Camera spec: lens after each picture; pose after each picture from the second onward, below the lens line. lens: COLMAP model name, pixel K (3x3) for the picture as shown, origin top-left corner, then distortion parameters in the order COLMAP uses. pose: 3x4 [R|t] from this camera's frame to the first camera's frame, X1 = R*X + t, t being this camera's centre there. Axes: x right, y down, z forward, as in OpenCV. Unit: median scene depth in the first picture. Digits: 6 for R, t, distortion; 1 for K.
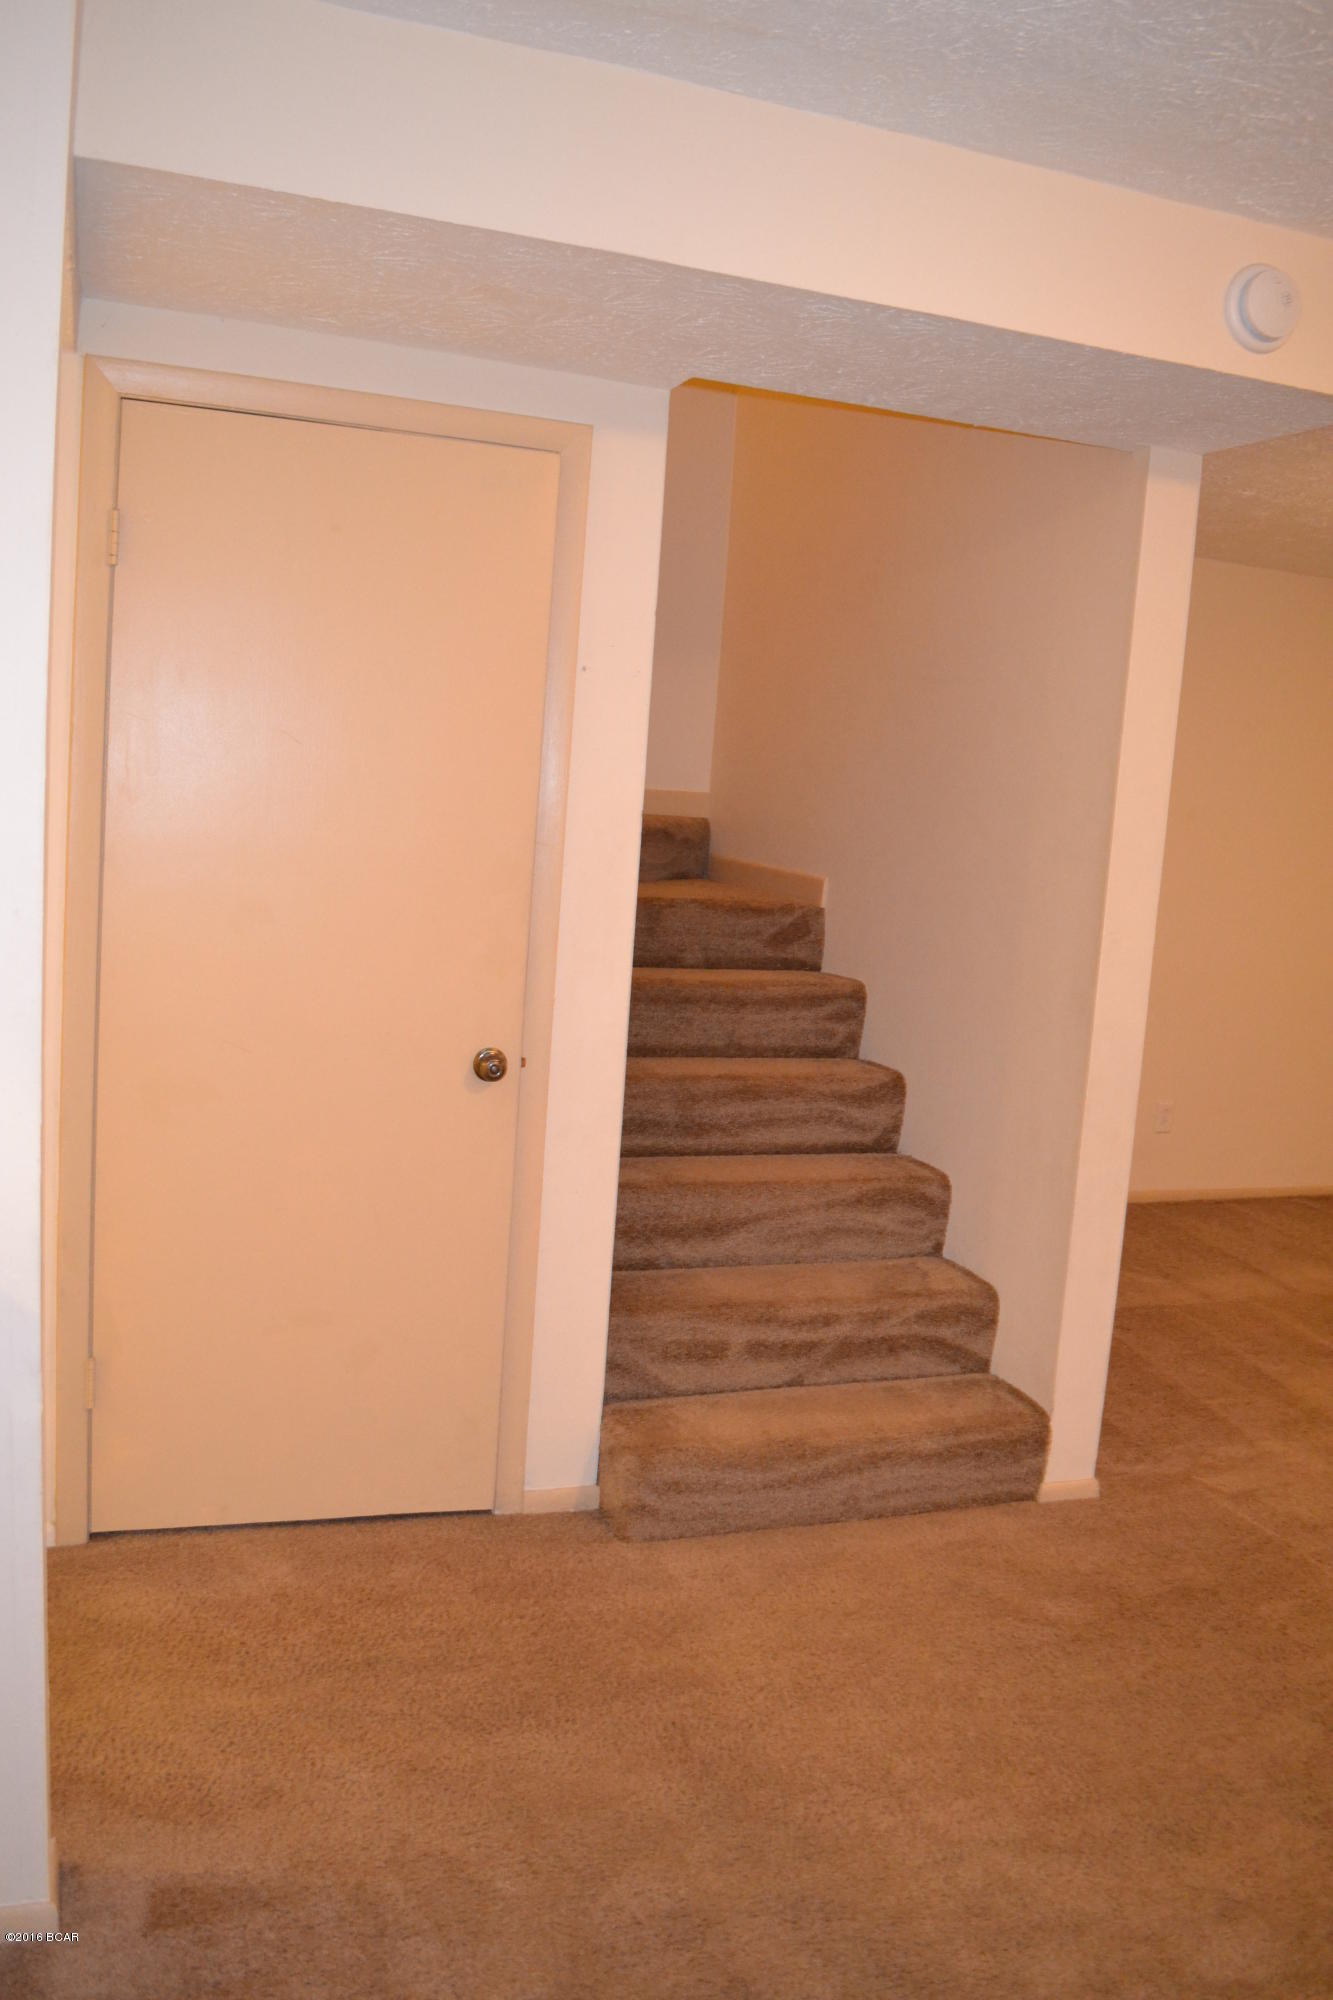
lens RADIAL K [[1605.7, 0, 665.2], [0, 1605.7, 965.6], [0, 0, 1]] dist [-0.077930, 0.007023]
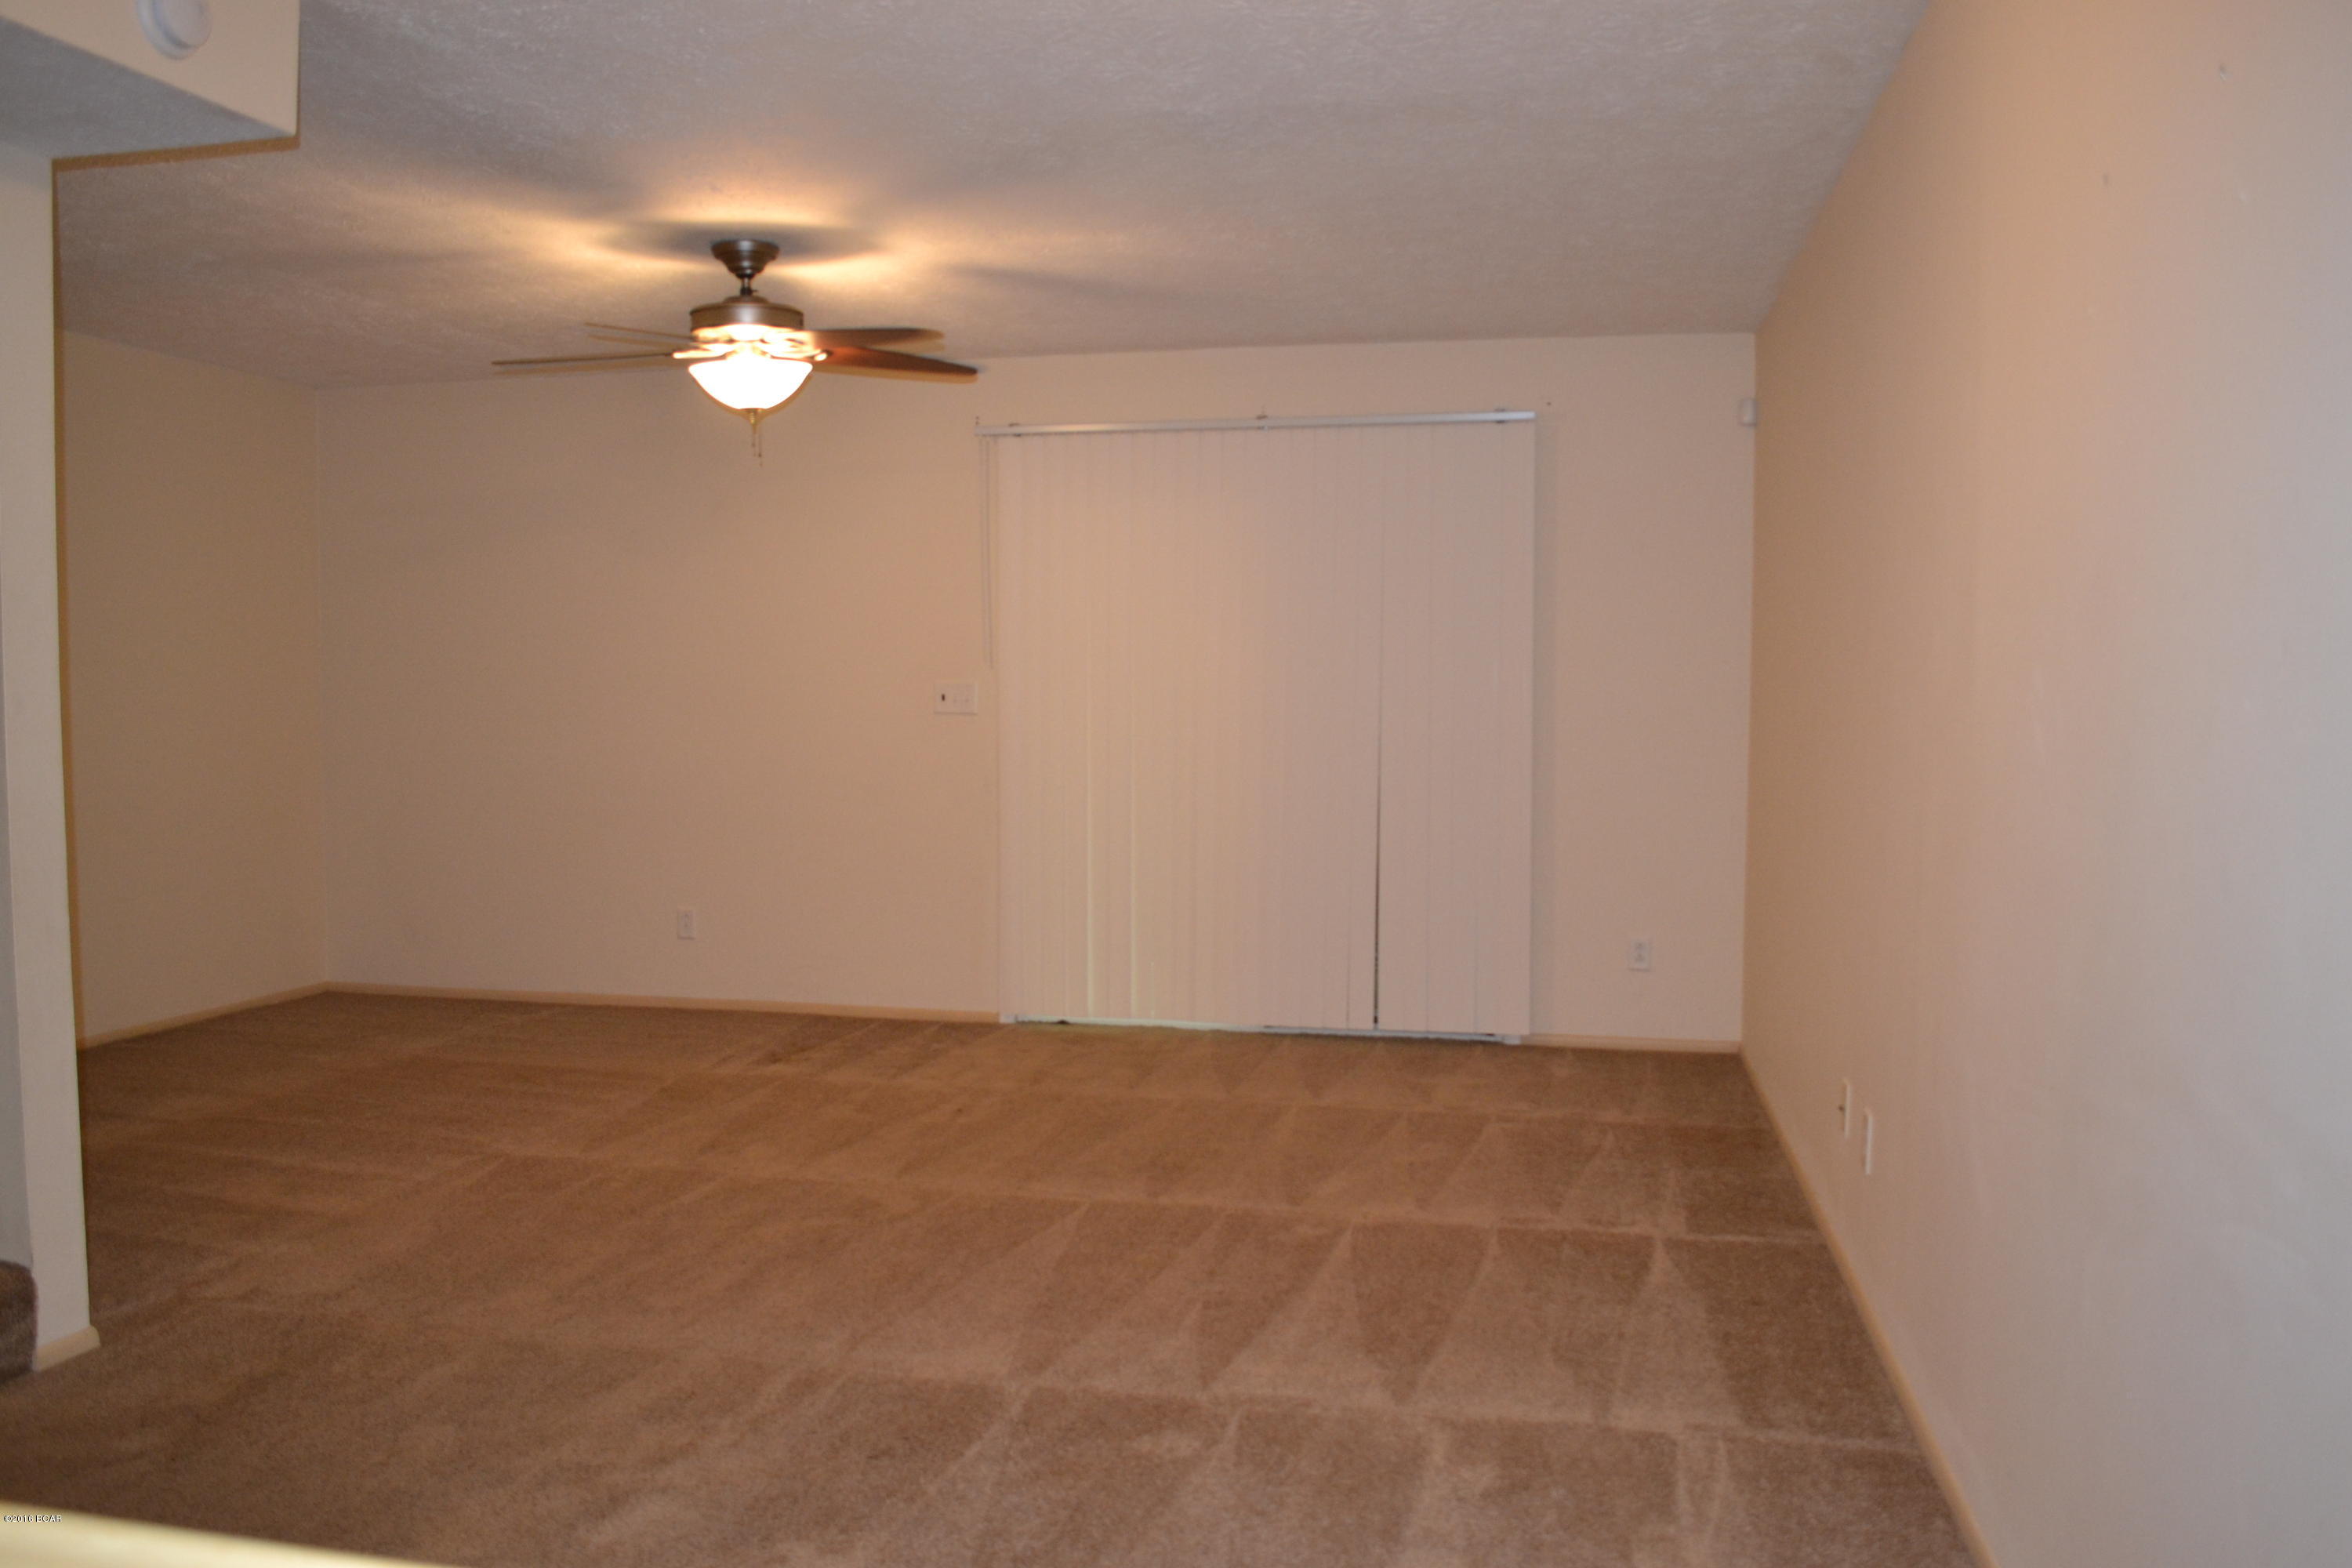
lens RADIAL K [[1888.3, 0, 1176.0], [0, 1888.3, 784.0], [0, 0, 1]] dist [-0.077930, 0.007023]
pose [[0.518376, -0.107499, 0.848369, -0.237130], [0.130683, 0.990373, 0.045642, 0.062541], [-0.845109, 0.087208, 0.527434, -0.053655]]
